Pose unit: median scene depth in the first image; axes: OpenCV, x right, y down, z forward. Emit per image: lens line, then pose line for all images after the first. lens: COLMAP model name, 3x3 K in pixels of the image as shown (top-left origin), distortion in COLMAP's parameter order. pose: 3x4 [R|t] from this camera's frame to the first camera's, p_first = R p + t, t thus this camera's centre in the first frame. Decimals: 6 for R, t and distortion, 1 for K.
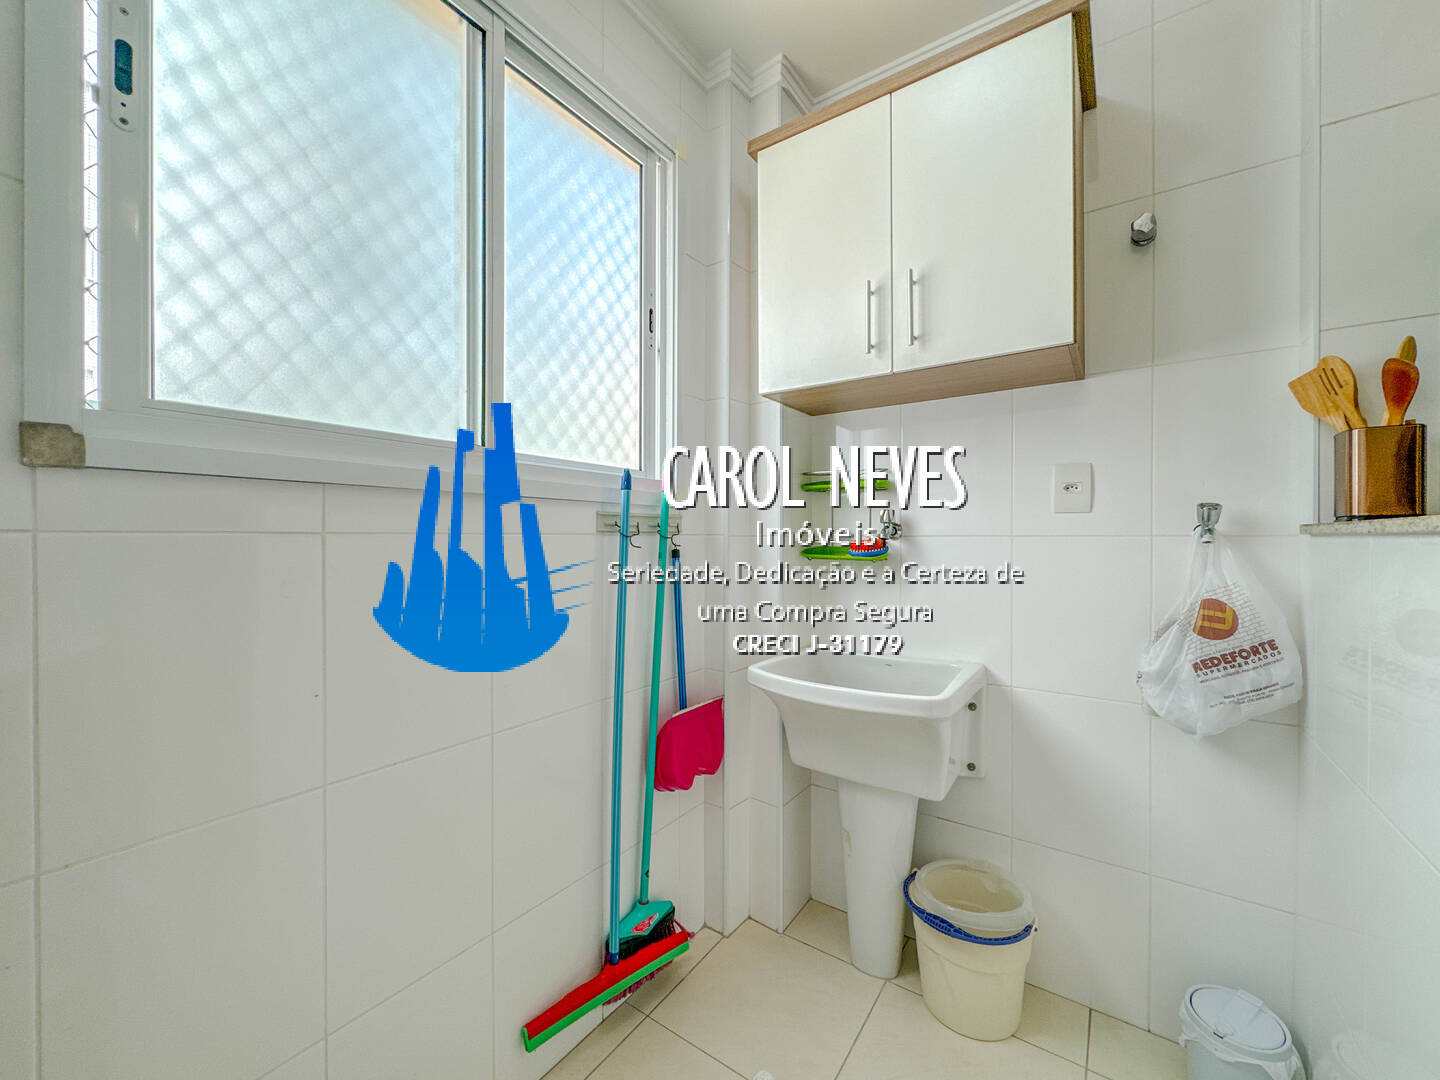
lens RADIAL K [[581.5, 0, 720.7], [0, 581.5, 540.2], [0, 0, 1]] dist [-0.002099, 0.001913]
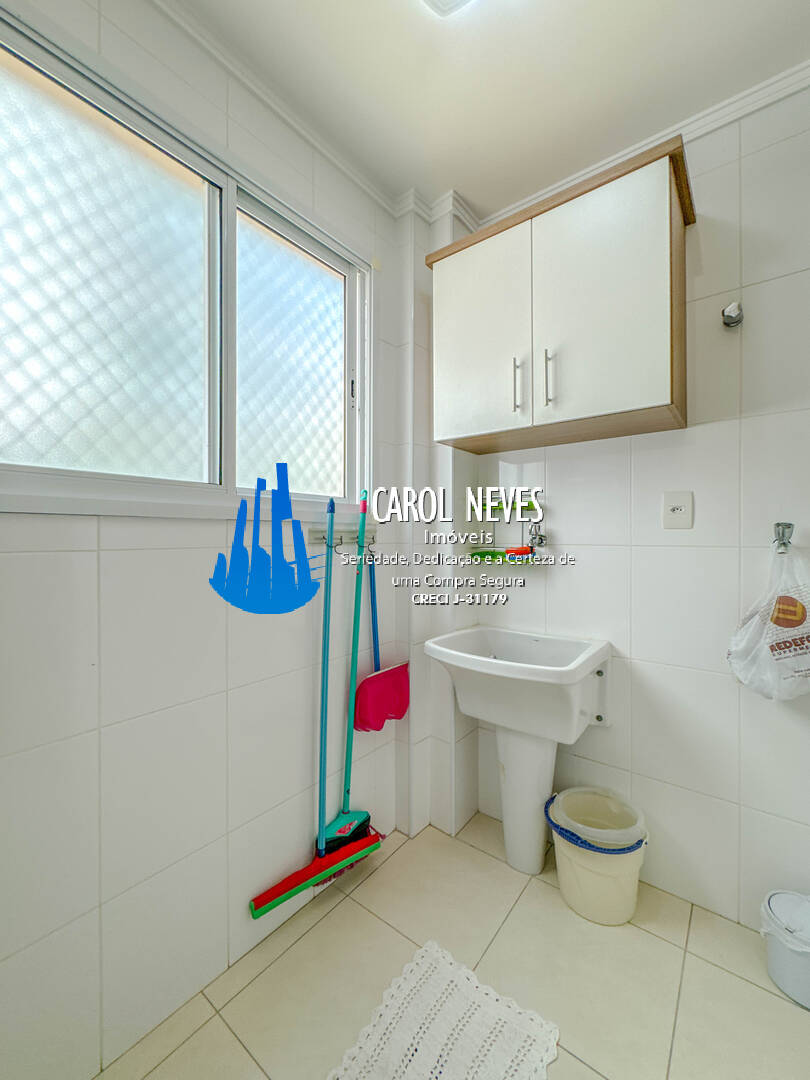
lens RADIAL K [[436.1, 0, 427.4], [0, 436.1, 530.1], [0, 0, 1]] dist [-0.002099, 0.001913]
pose [[0.998920, 0.013193, -0.044545, 0.091347], [-0.013142, 0.999913, 0.001440, -0.041721], [0.044560, -0.000853, 0.999006, -0.013387]]
